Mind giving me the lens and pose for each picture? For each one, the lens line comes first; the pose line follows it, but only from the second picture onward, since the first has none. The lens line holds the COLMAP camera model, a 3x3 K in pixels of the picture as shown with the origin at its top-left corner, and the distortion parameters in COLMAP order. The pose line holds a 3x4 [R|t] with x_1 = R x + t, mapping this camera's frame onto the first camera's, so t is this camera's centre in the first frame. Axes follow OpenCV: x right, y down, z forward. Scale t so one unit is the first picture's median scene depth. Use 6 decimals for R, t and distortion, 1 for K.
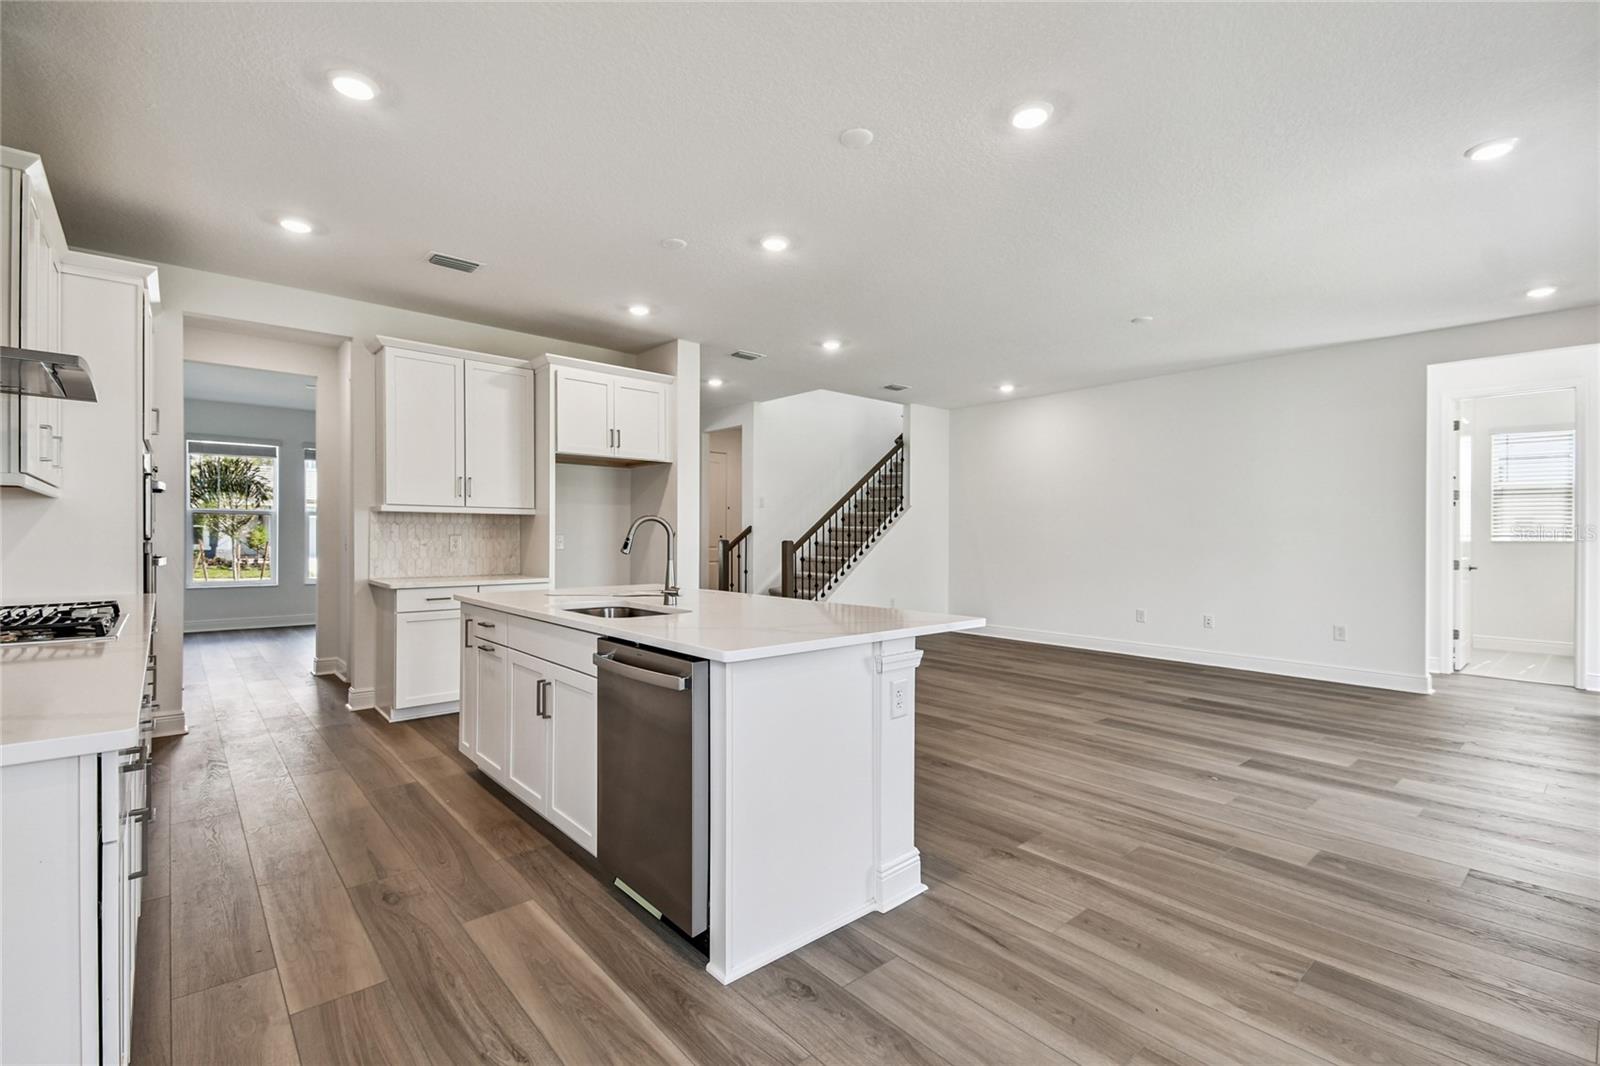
lens RADIAL K [[707.6, 0, 790.3], [0, 707.6, 531.6], [0, 0, 1]] dist [0.033341, -0.017045]
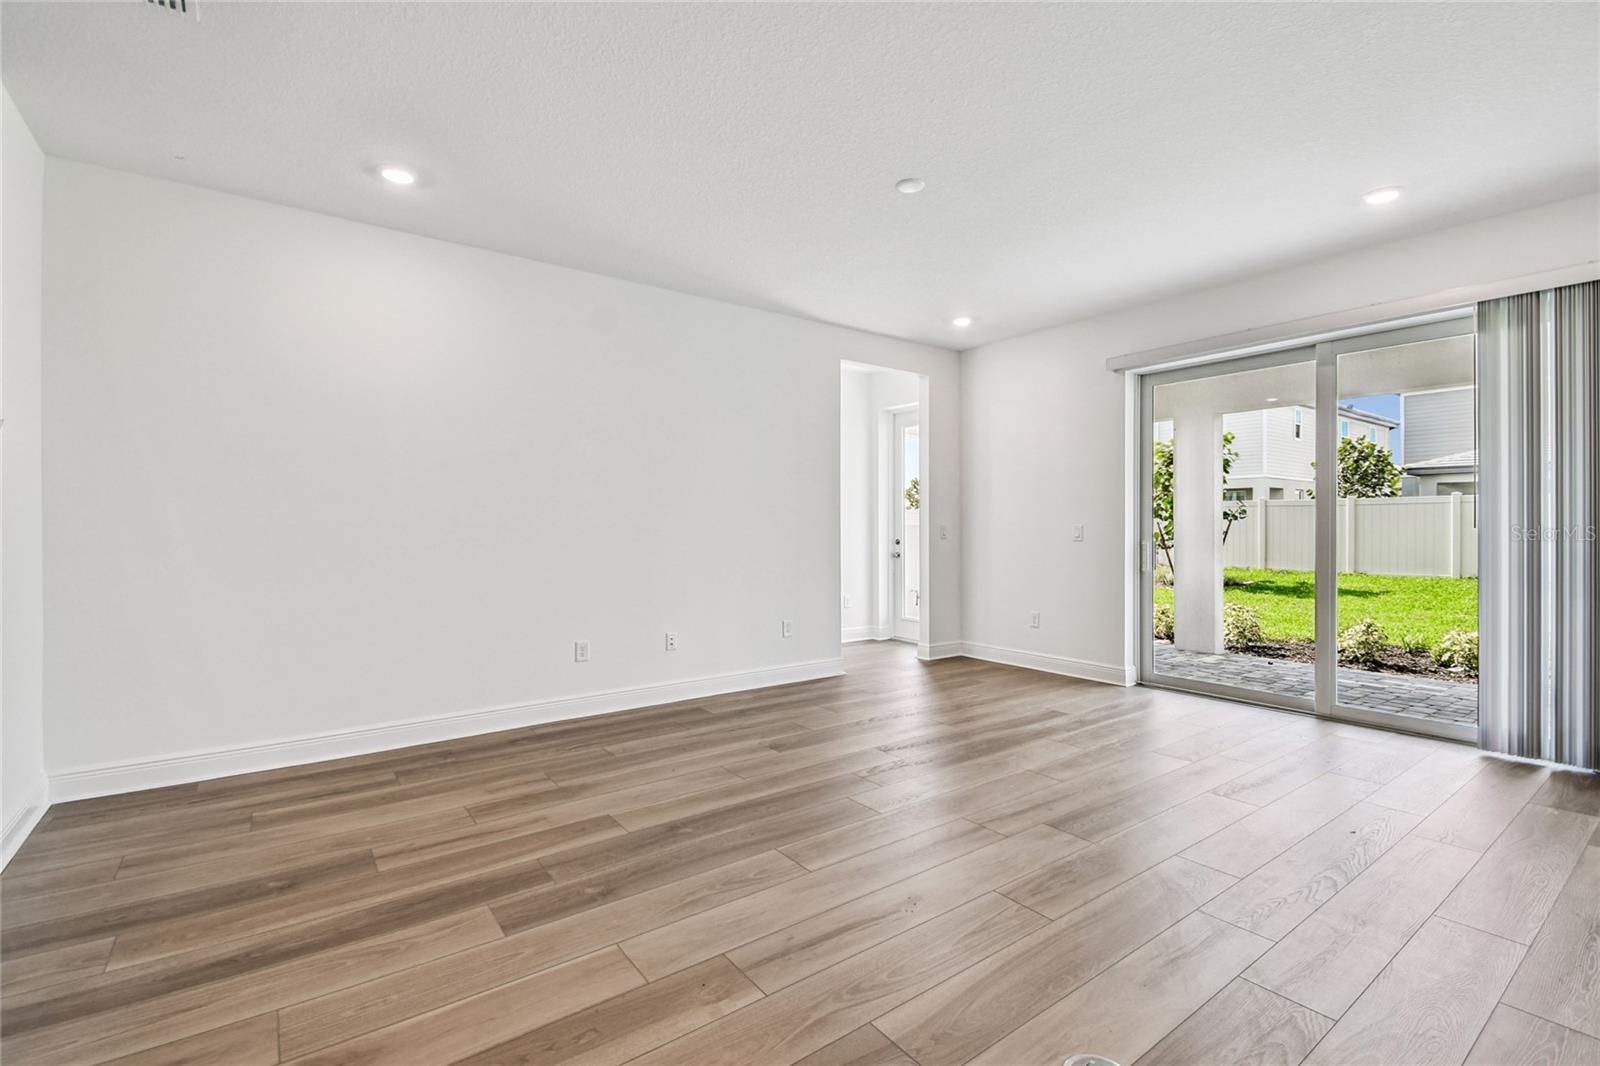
lens RADIAL K [[707.6, 0, 811.9], [0, 707.6, 526.9], [0, 0, 1]] dist [0.033341, -0.017045]
pose [[0.047115, -0.005453, 0.998875, -0.143381], [-0.003261, 0.999979, 0.005613, 0.005047], [-0.998884, -0.003522, 0.047096, 1.051931]]
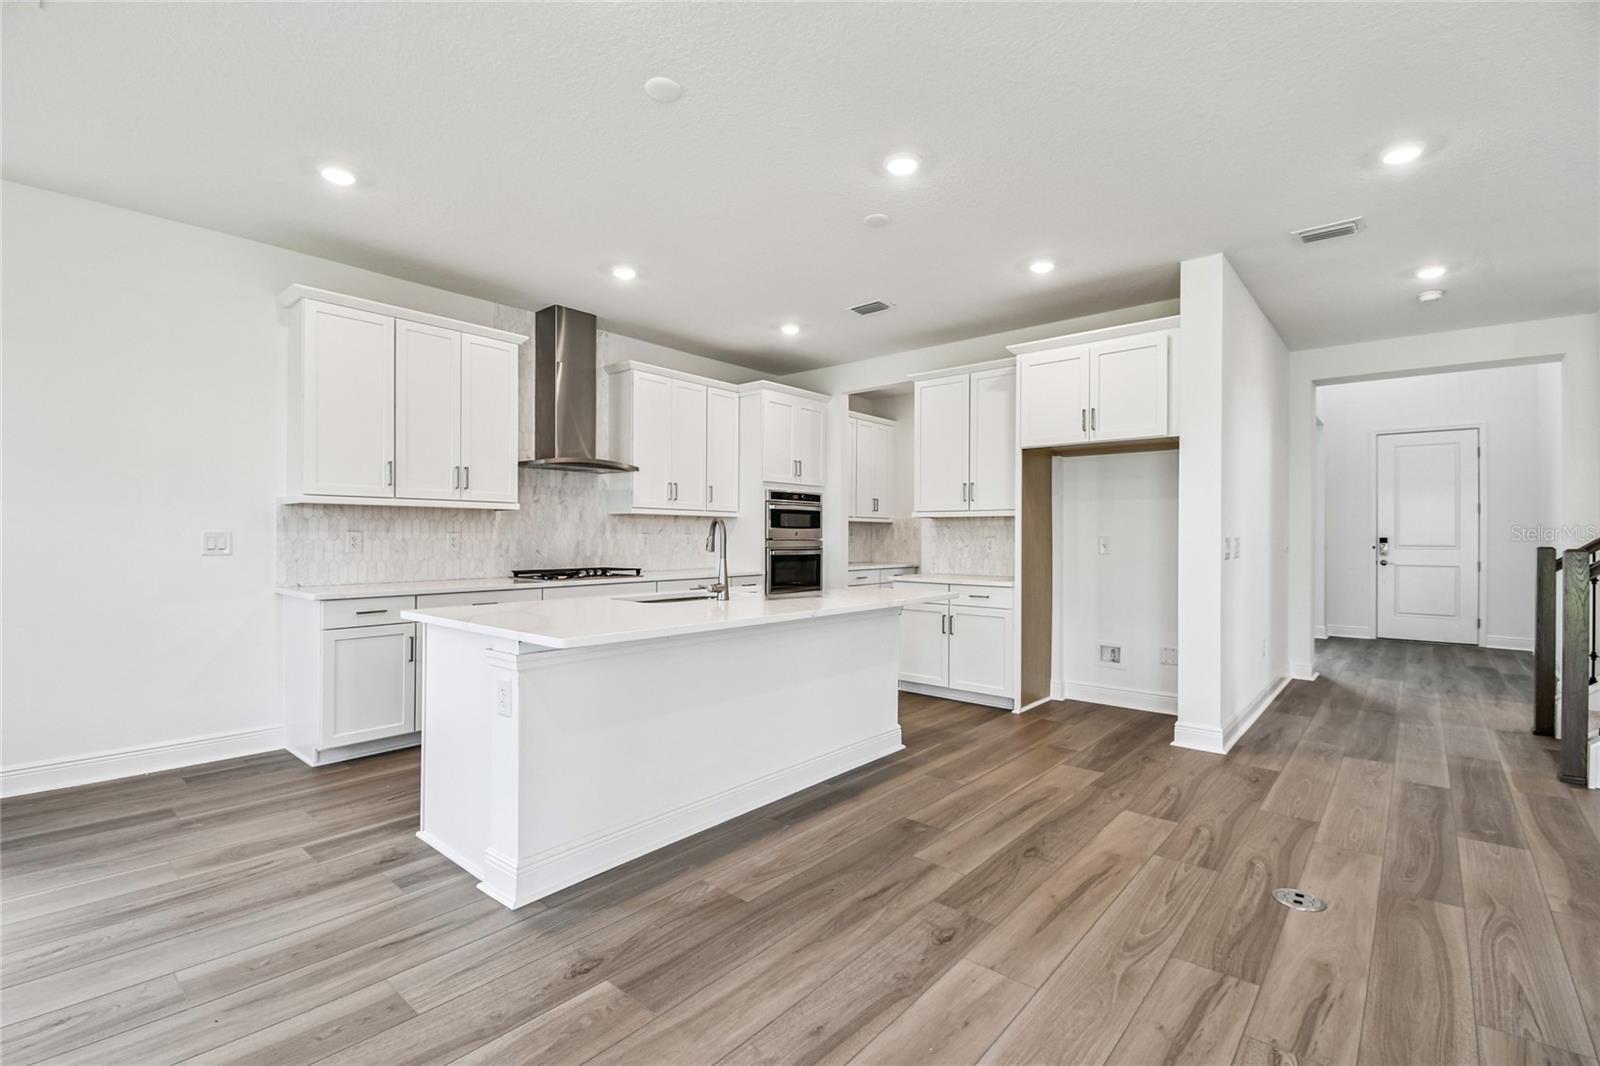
lens RADIAL K [[707.6, 0, 795.4], [0, 707.6, 536.3], [0, 0, 1]] dist [0.033341, -0.017045]
pose [[0.153358, 0.001735, -0.988169, 0.545877], [0.001067, 0.999998, 0.001921, 0.001603], [0.988170, -0.001349, 0.153356, 0.561510]]
